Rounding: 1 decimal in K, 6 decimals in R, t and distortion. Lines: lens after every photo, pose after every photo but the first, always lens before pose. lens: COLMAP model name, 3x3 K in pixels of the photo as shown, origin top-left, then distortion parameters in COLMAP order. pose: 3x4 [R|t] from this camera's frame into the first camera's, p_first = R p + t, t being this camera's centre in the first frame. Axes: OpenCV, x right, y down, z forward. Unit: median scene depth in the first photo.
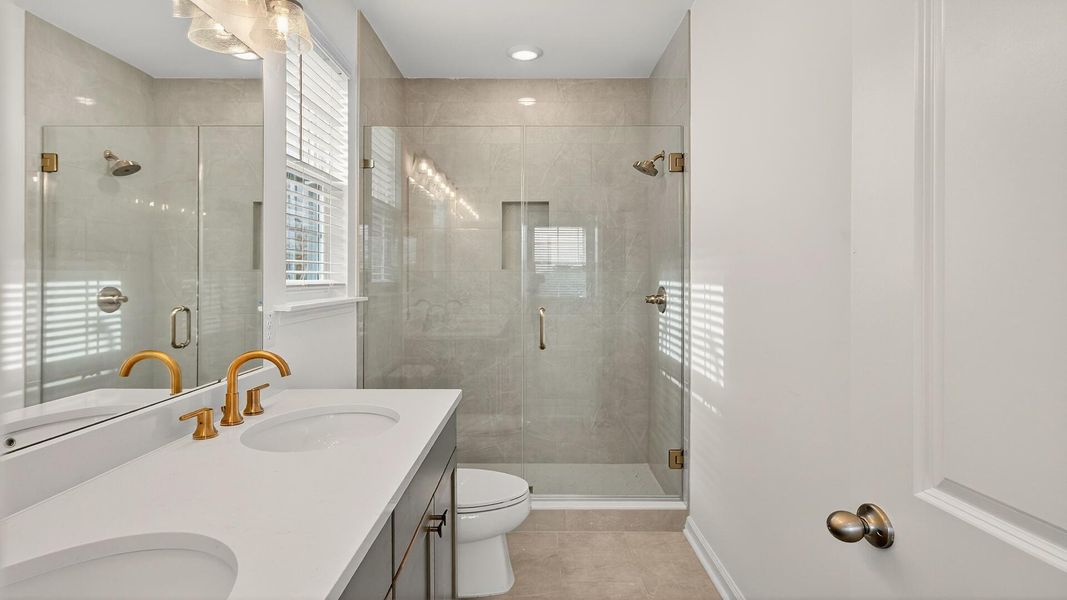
lens RADIAL K [[532.8, 0, 536.3], [0, 532.8, 256.8], [0, 0, 1]] dist [-0.002456, 0.001520]
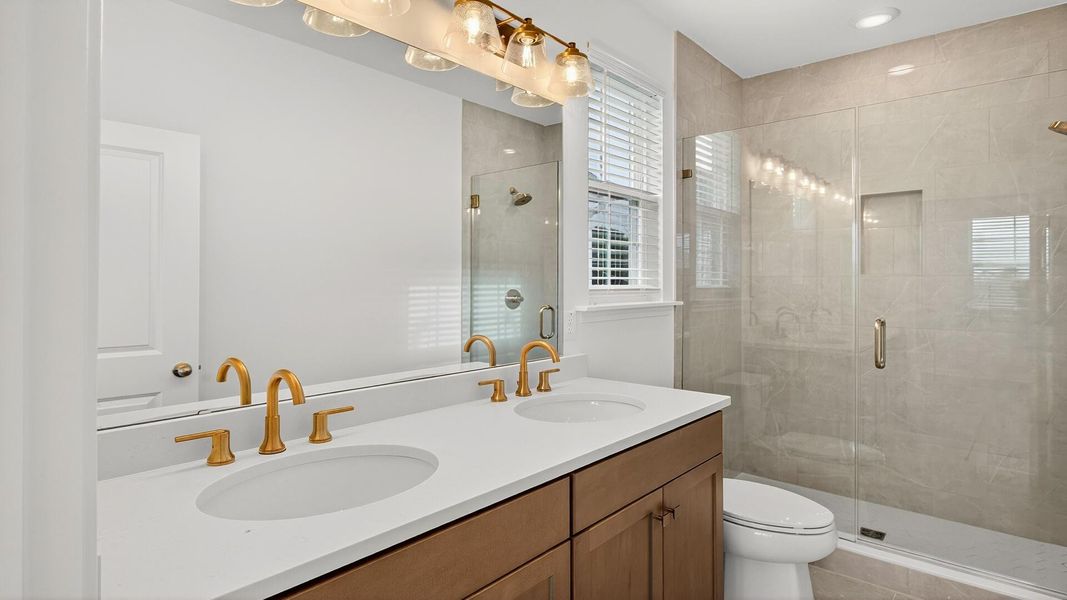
lens RADIAL K [[532.8, 0, 536.3], [0, 532.8, 256.8], [0, 0, 1]] dist [-0.002456, 0.001520]
pose [[0.770906, -0.028132, -0.636327, 0.104741], [0.021942, 0.999604, -0.017610, -0.000288], [0.636570, -0.000387, 0.771219, 0.005675]]
